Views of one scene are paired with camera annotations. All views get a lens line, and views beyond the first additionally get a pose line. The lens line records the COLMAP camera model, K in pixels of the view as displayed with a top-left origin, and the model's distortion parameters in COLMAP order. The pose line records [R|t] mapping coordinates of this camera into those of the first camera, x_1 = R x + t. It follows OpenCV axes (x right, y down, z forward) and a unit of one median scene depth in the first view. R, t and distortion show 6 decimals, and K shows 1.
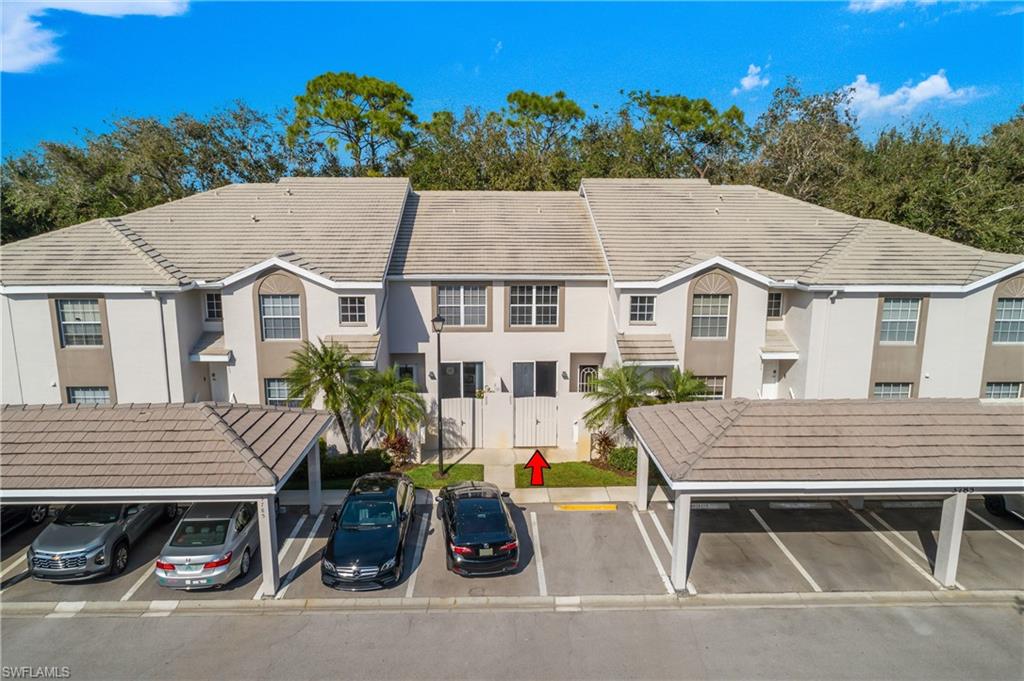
lens RADIAL K [[681.1, 0, 512.0], [0, 681.1, 340.5], [0, 0, 1]] dist [-0.004603, -0.000073]
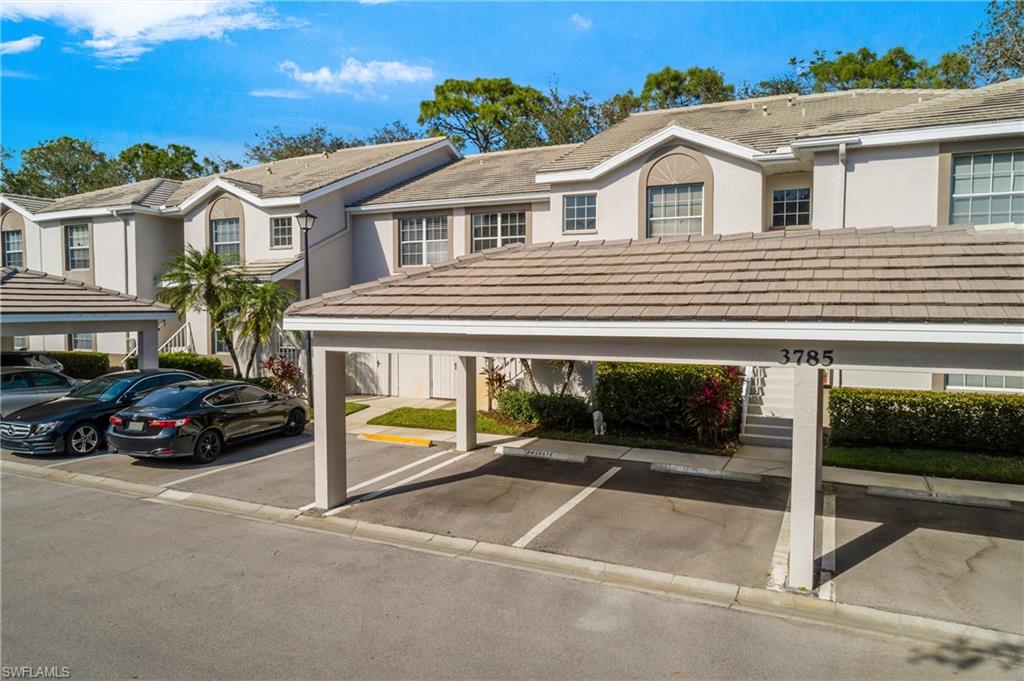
lens RADIAL K [[681.1, 0, 512.0], [0, 681.1, 340.5], [0, 0, 1]] dist [-0.004603, -0.000073]
pose [[0.889578, 0.019846, -0.456353, 0.468582], [-0.085284, 0.988704, -0.123249, 0.188329], [0.448752, 0.148559, 0.881222, 0.345377]]
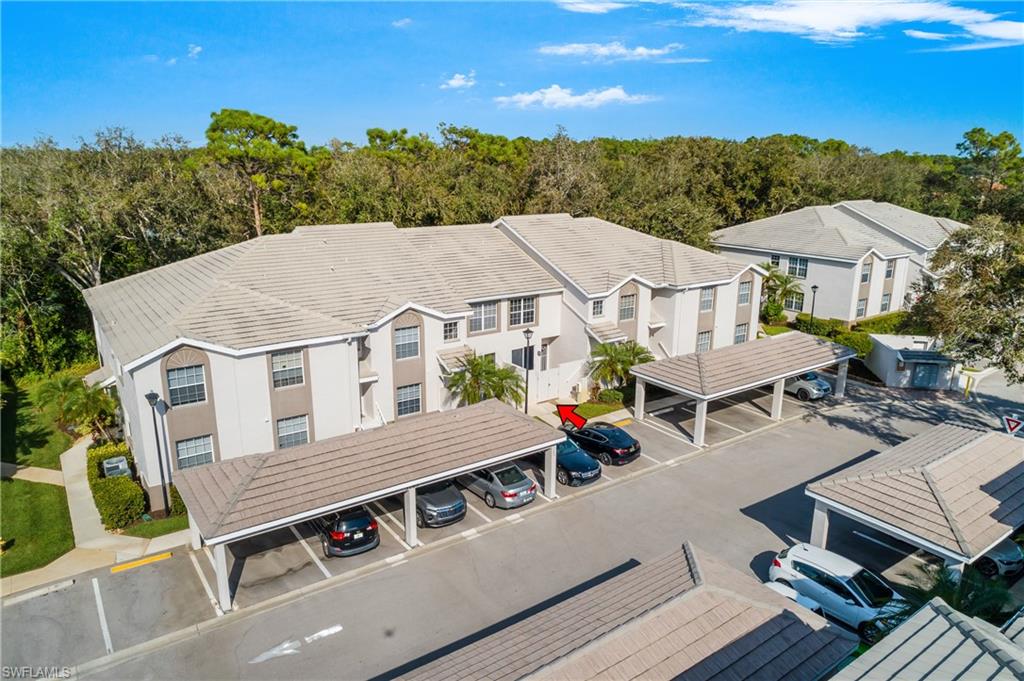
lens RADIAL K [[681.1, 0, 512.0], [0, 681.1, 340.5], [0, 0, 1]] dist [-0.004603, -0.000073]
pose [[0.832606, -0.139079, 0.536119, -0.914111], [0.102857, 0.989948, 0.097071, -0.154002], [-0.544231, -0.025678, 0.838543, -0.306495]]
